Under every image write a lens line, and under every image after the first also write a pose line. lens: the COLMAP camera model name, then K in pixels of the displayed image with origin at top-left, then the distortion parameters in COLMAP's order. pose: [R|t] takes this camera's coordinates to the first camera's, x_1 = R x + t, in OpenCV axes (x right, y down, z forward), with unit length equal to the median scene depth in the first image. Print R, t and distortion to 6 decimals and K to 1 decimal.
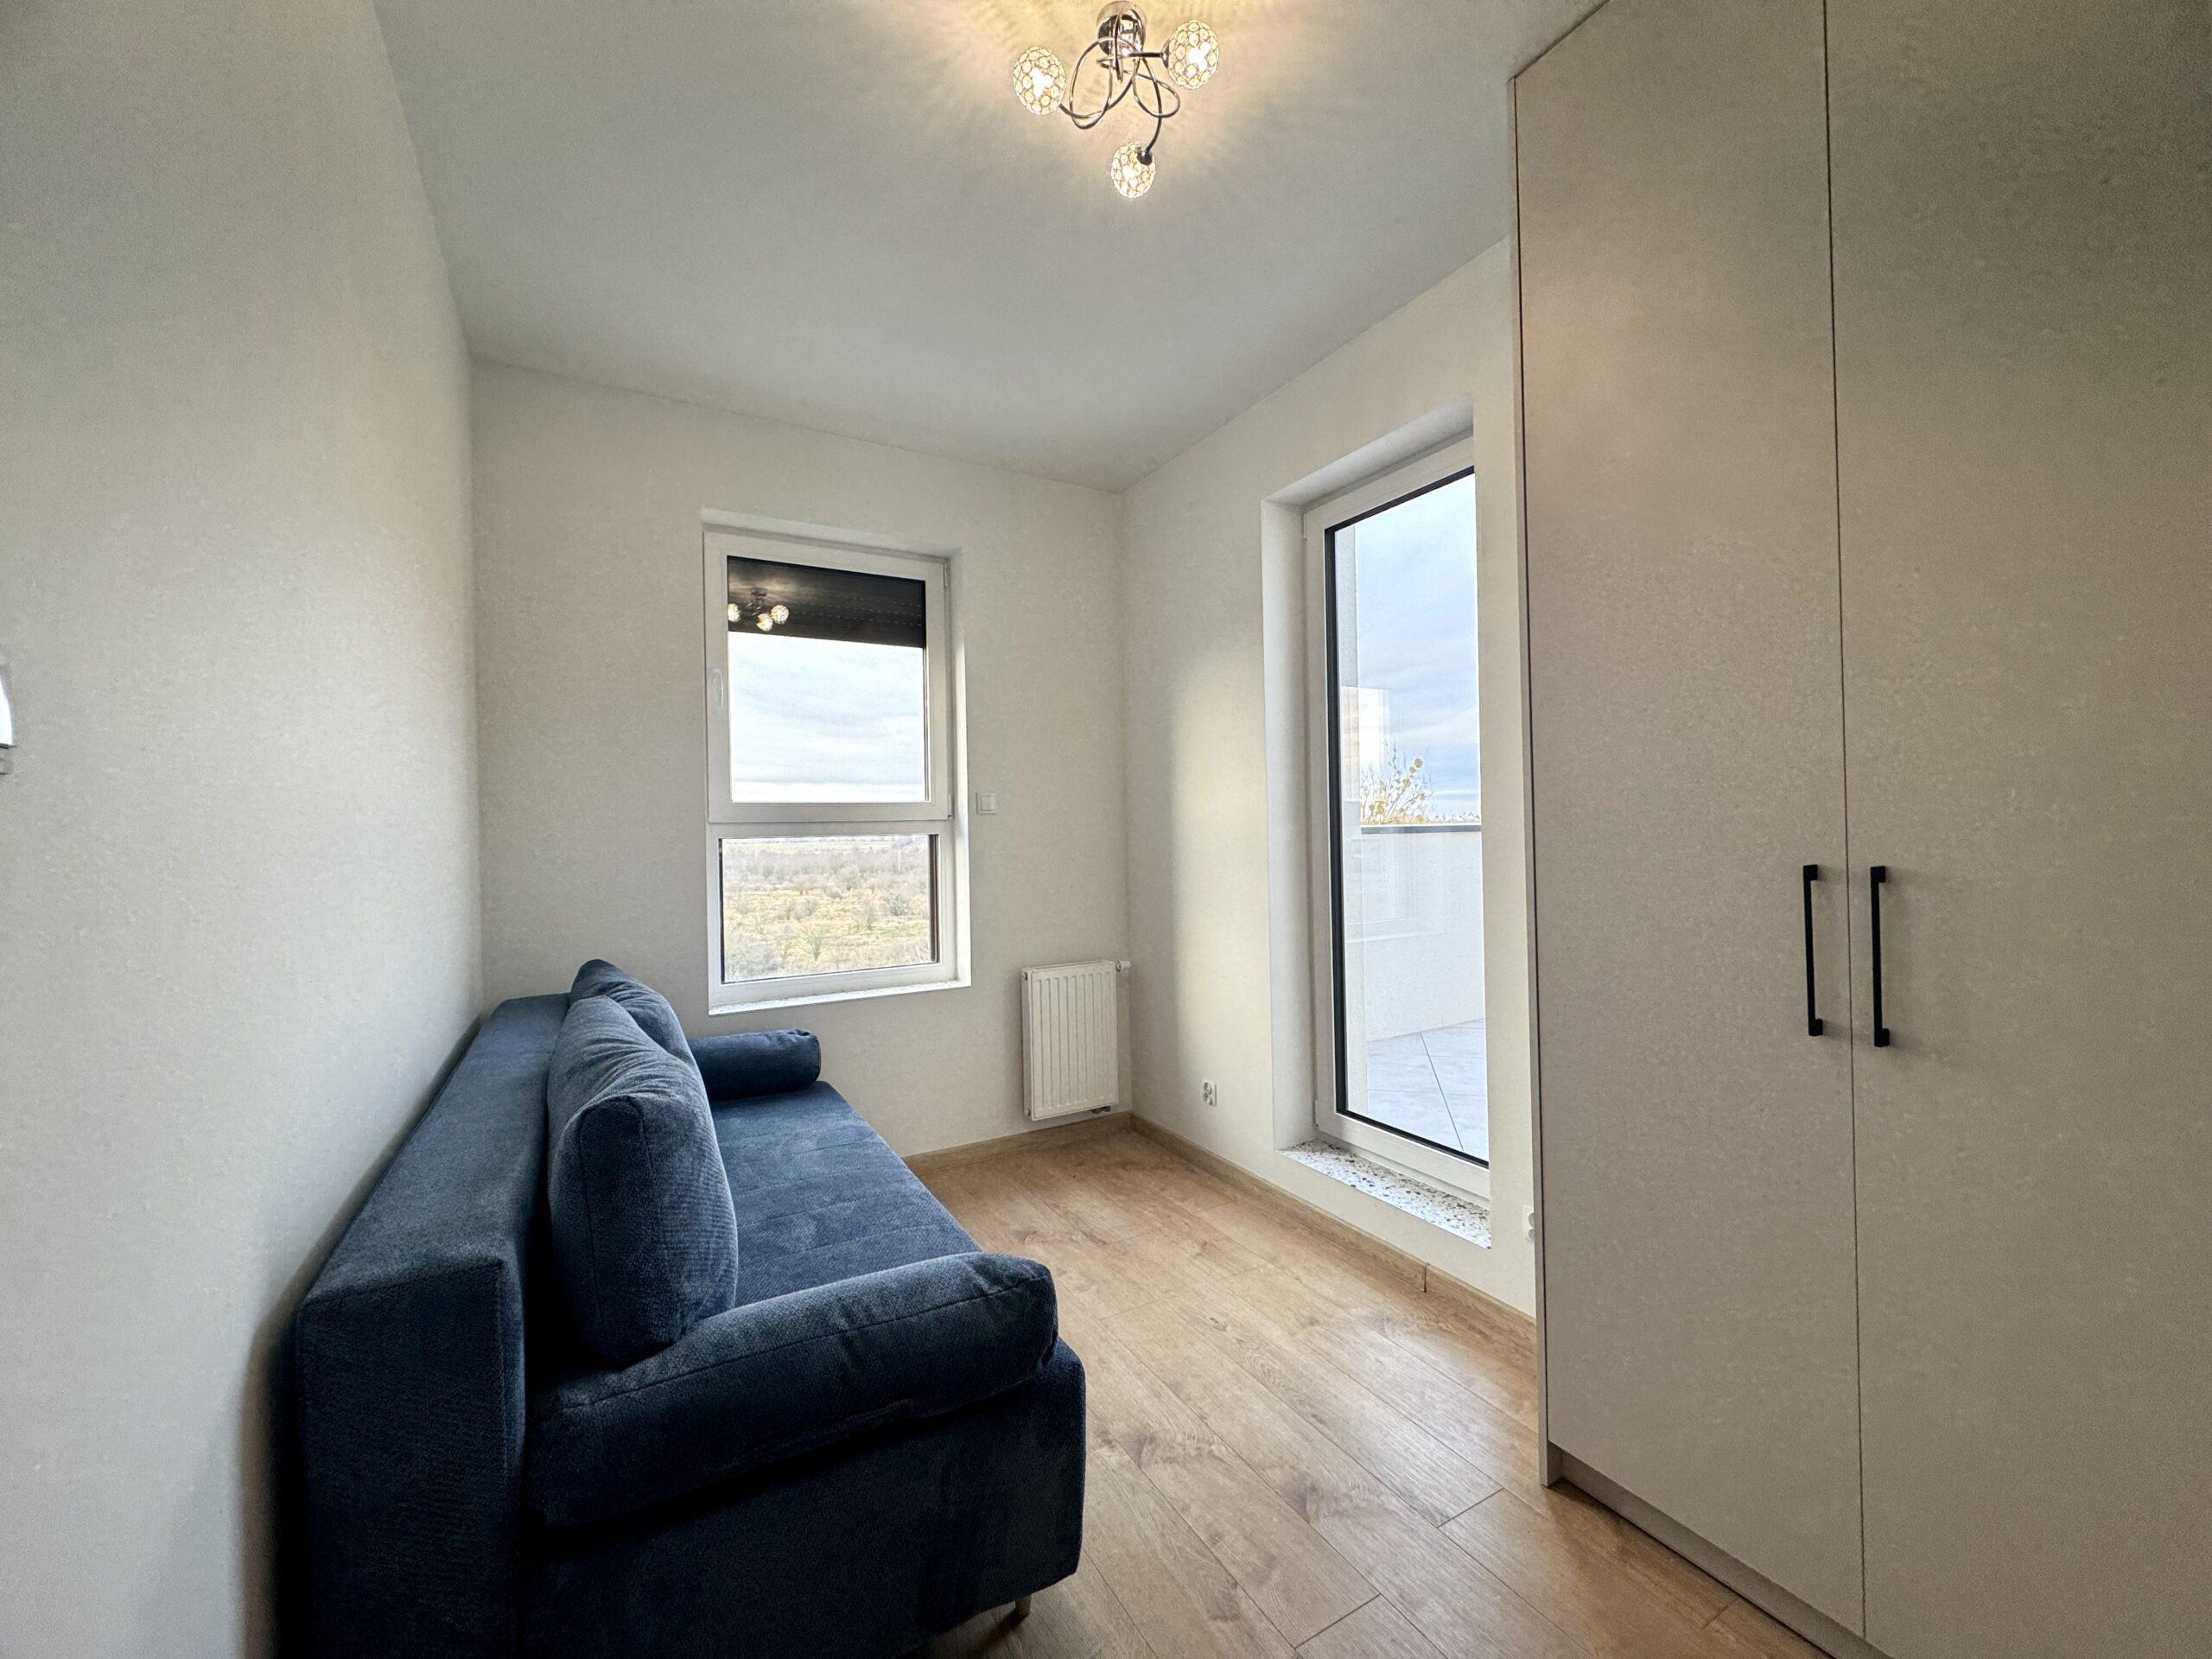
lens RADIAL K [[875.3, 0, 1109.5], [0, 875.3, 831.0], [0, 0, 1]] dist [-0.002285, 0.000069]
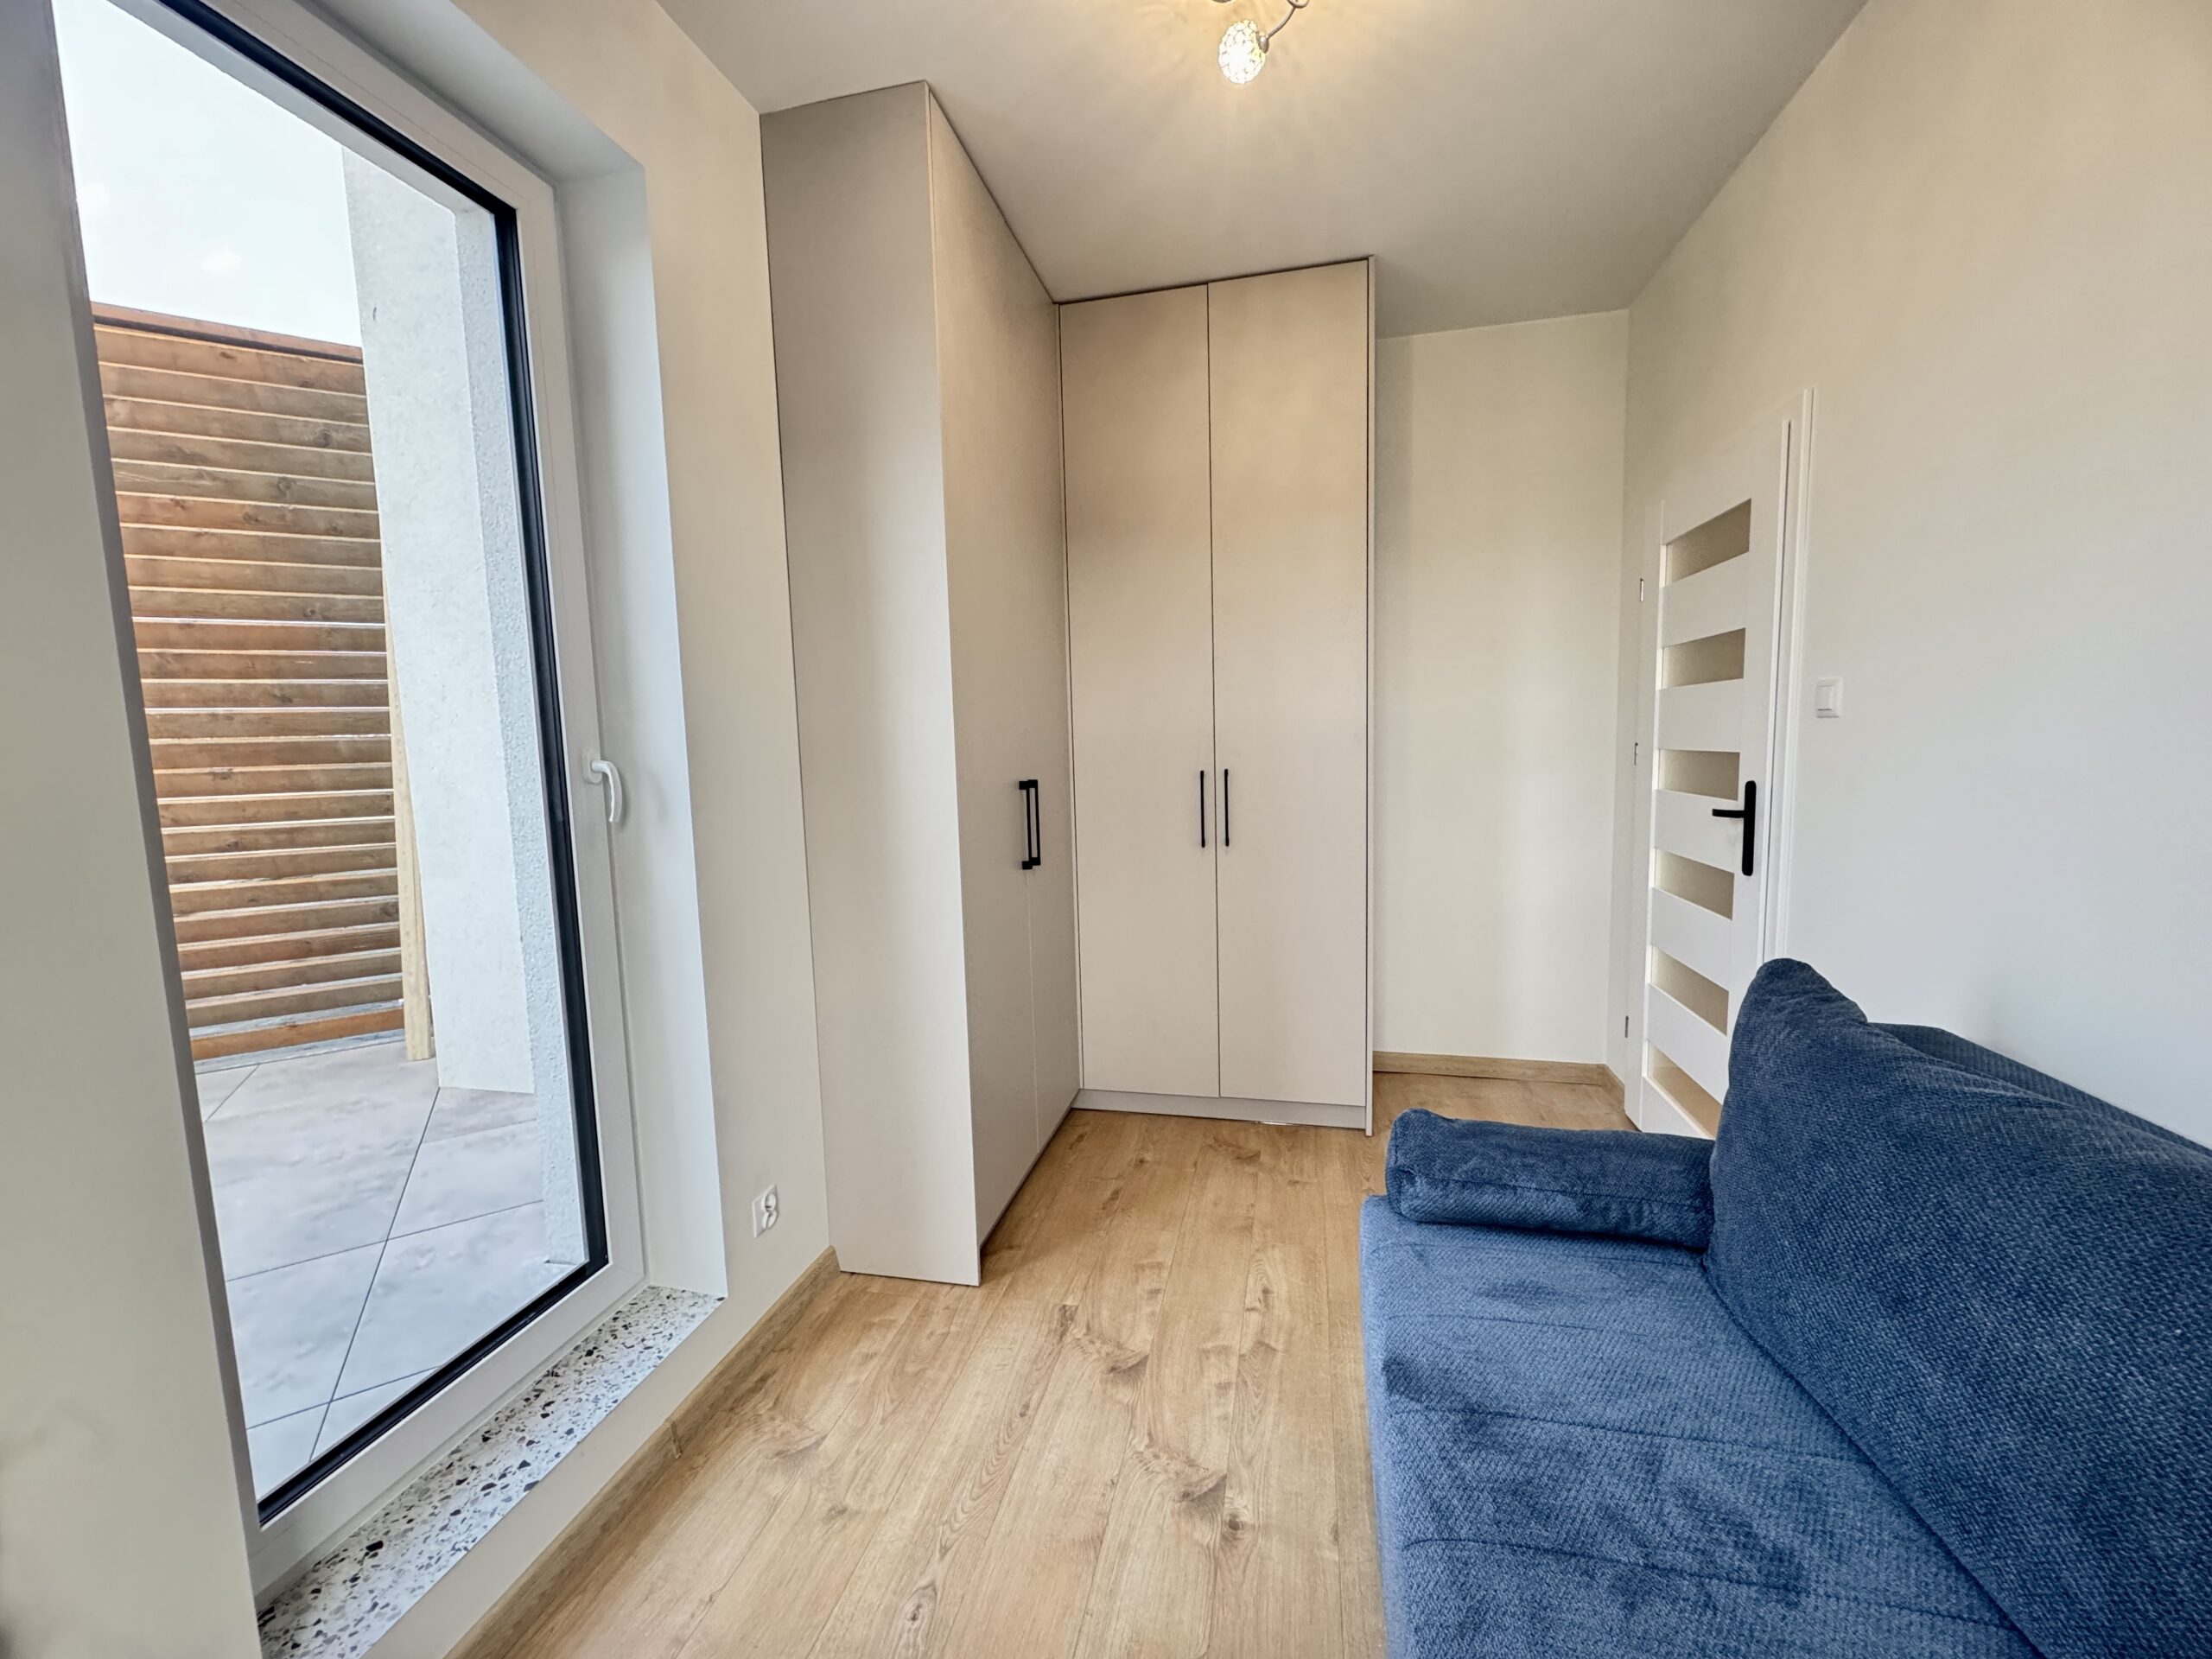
lens RADIAL K [[875.3, 0, 1103.2], [0, 875.3, 818.2], [0, 0, 1]] dist [-0.002285, 0.000069]
pose [[-0.730477, -0.041238, 0.681691, -0.455115], [0.026132, 0.995756, 0.088239, -0.038643], [-0.682437, 0.082270, -0.726299, 1.655243]]
